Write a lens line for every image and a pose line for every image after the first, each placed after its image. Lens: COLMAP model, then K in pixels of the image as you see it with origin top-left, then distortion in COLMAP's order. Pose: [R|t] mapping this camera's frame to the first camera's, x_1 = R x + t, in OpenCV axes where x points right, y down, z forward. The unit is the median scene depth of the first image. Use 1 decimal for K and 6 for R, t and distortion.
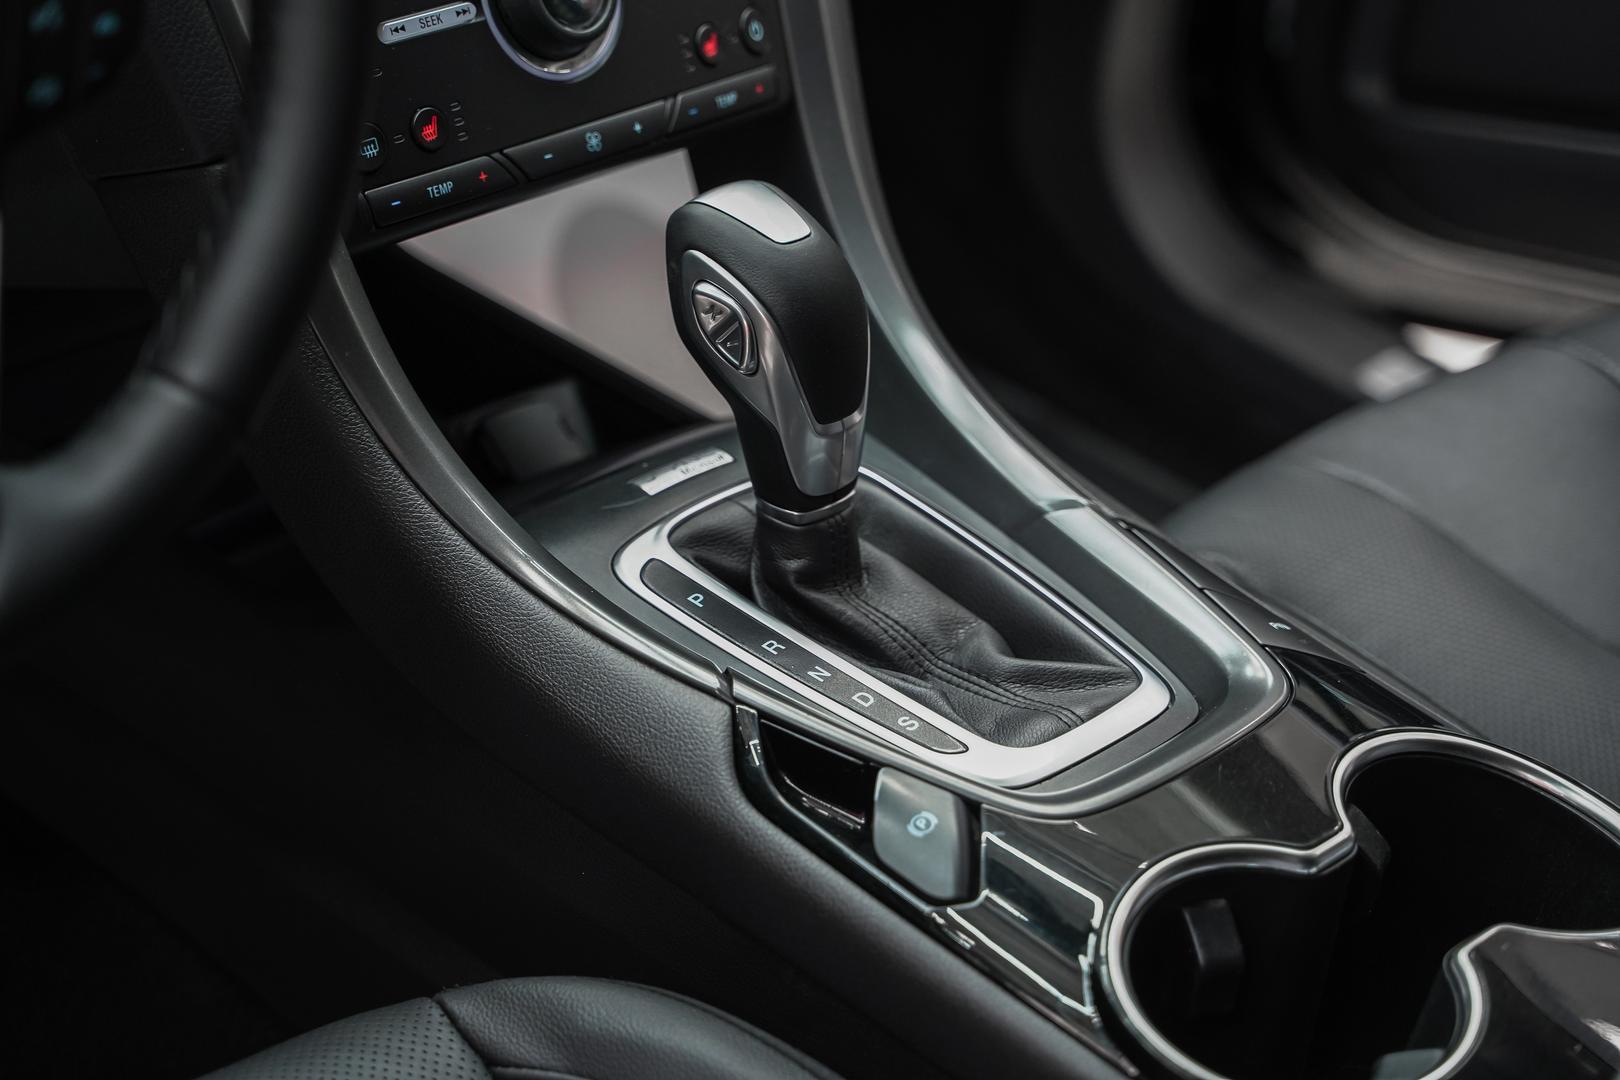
lens RADIAL K [[3403.5, 0, 811.0], [0, 3403.5, 546.4], [0, 0, 1]] dist [0.320957, 0.000000]
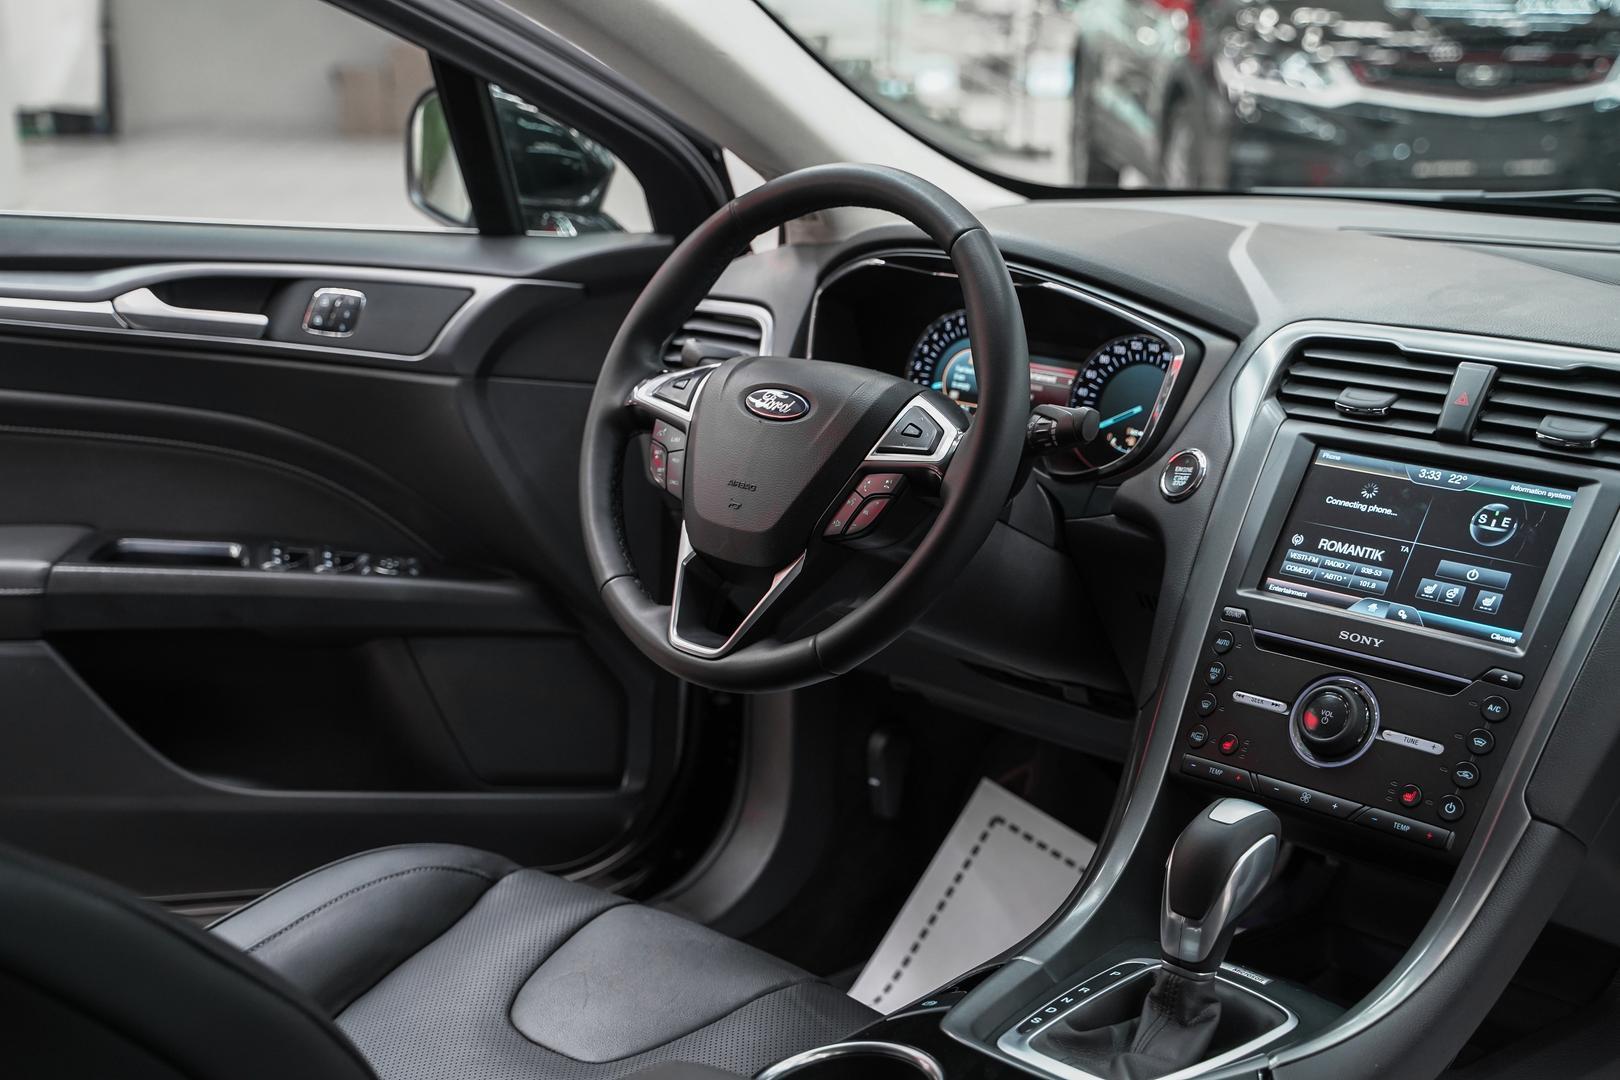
lens RADIAL K [[2226.4, 0, 811.7], [0, 2226.4, 526.0], [0, 0, 1]] dist [0.094418, 0.000000]
pose [[0.003524, 0.086908, -0.996210, 1.186775], [-0.559885, 0.825604, 0.070044, -0.182671], [0.828563, 0.557516, 0.051568, 0.658619]]
